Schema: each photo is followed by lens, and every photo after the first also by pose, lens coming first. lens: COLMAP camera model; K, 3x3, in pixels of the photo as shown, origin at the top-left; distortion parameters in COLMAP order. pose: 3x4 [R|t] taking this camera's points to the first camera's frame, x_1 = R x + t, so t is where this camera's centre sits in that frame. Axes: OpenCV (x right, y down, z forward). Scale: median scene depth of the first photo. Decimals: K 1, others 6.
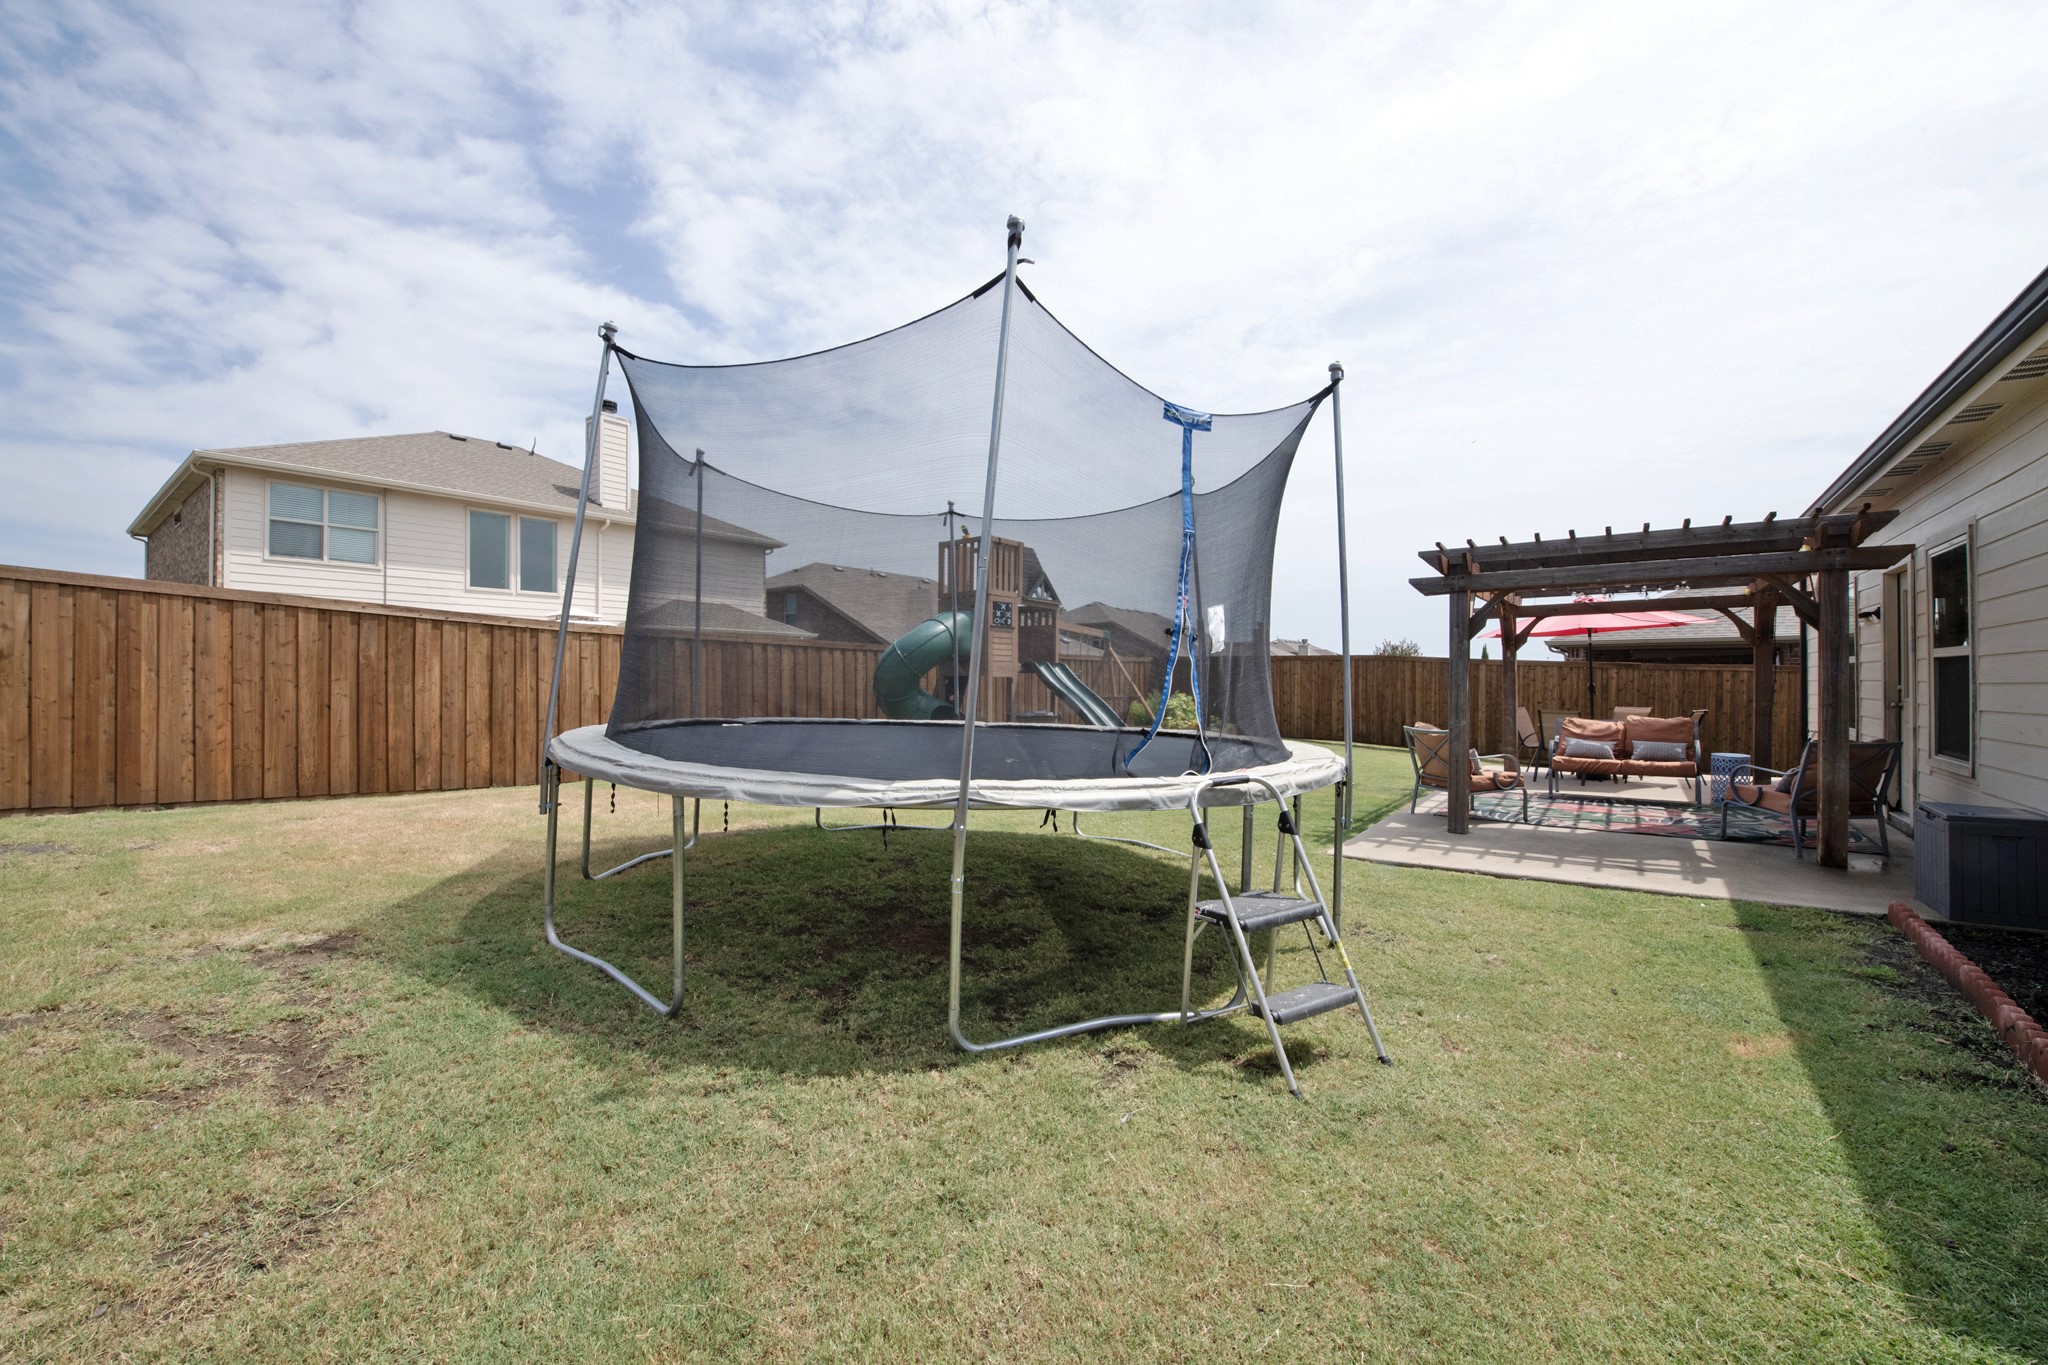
lens RADIAL K [[814.1, 0, 1020.6], [0, 814.1, 682.2], [0, 0, 1]] dist [-0.016751, -0.002310]
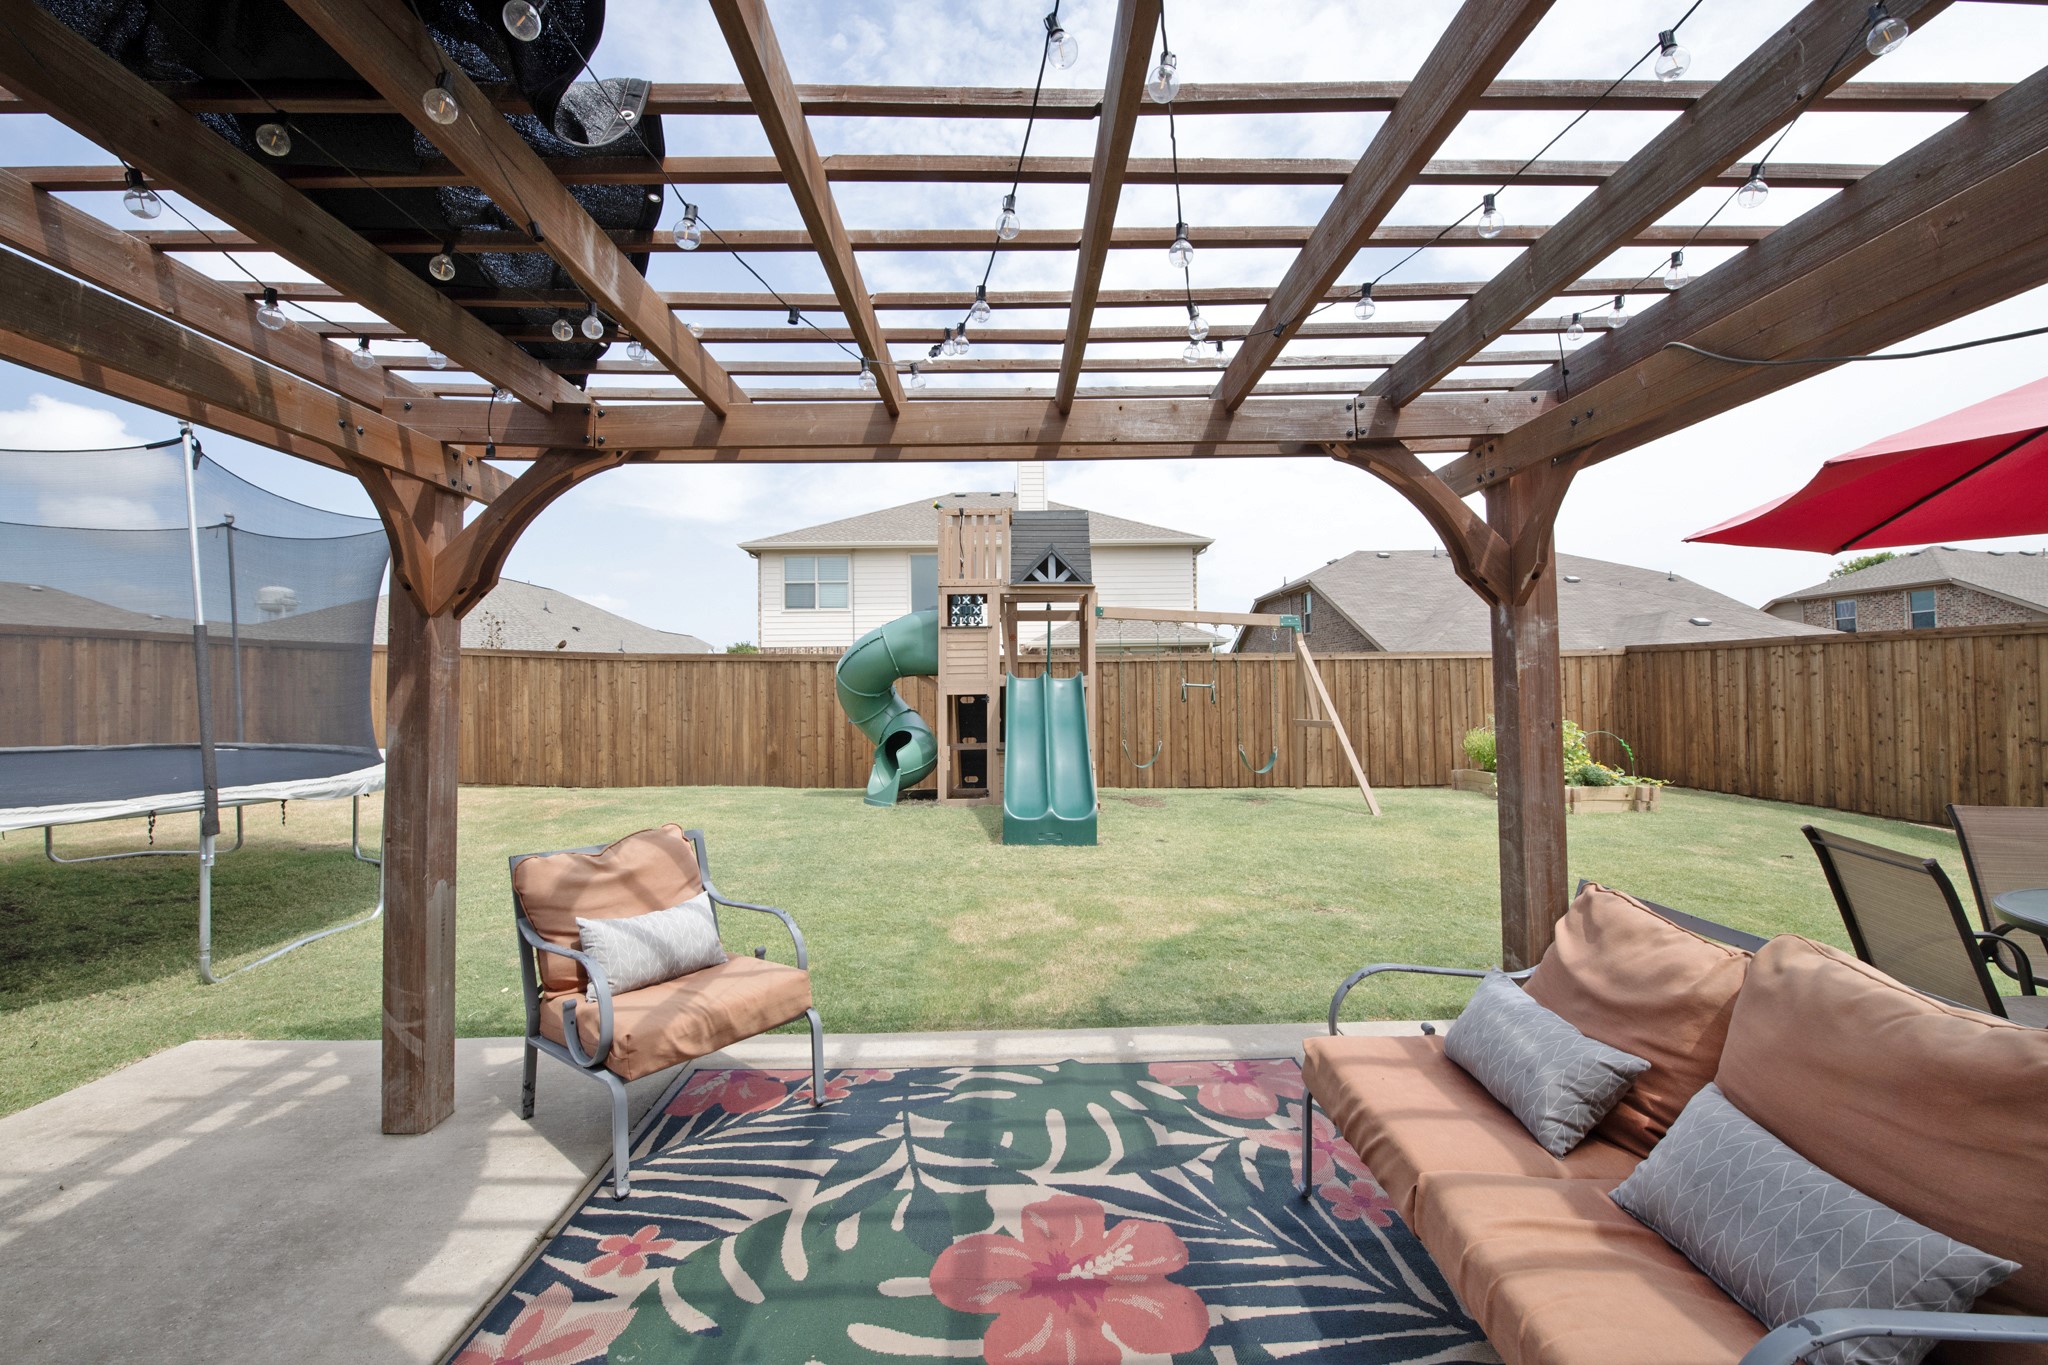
lens RADIAL K [[814.1, 0, 1019.6], [0, 814.1, 681.5], [0, 0, 1]] dist [-0.016751, -0.002310]
pose [[0.618402, -0.017629, -0.785664, 0.442464], [0.010880, 0.999845, -0.013871, -0.005572], [0.785787, 0.000030, 0.618497, 0.432704]]
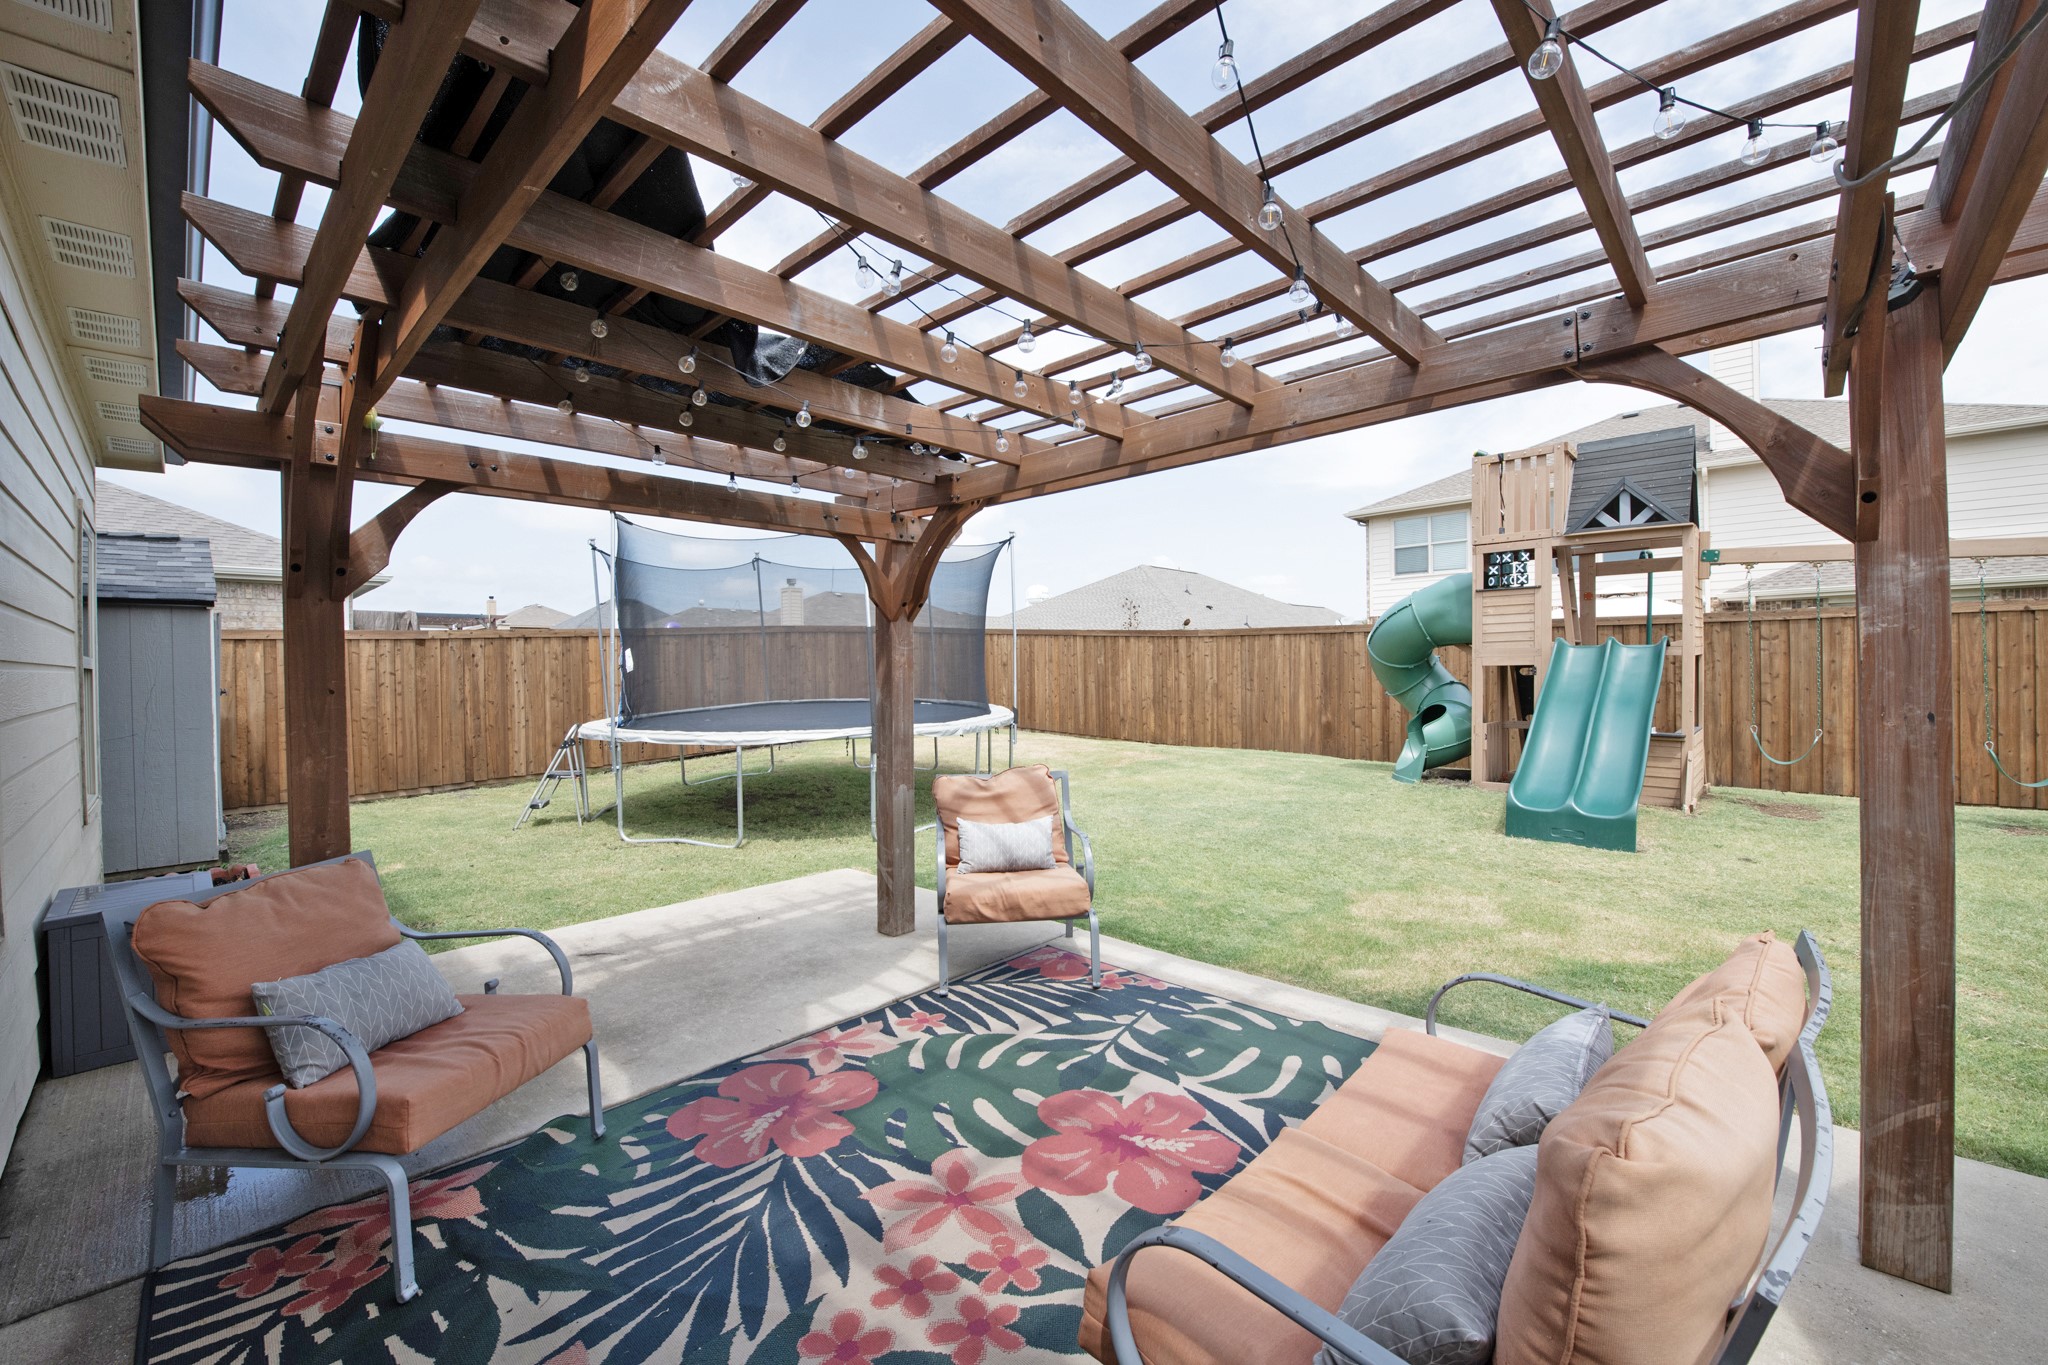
lens RADIAL K [[814.1, 0, 1016.5], [0, 814.1, 682.0], [0, 0, 1]] dist [-0.016751, -0.002310]
pose [[-0.111840, 0.015358, -0.993607, 0.500595], [0.013364, 0.999813, 0.013950, -0.005590], [0.993636, -0.011718, -0.112025, 0.509059]]
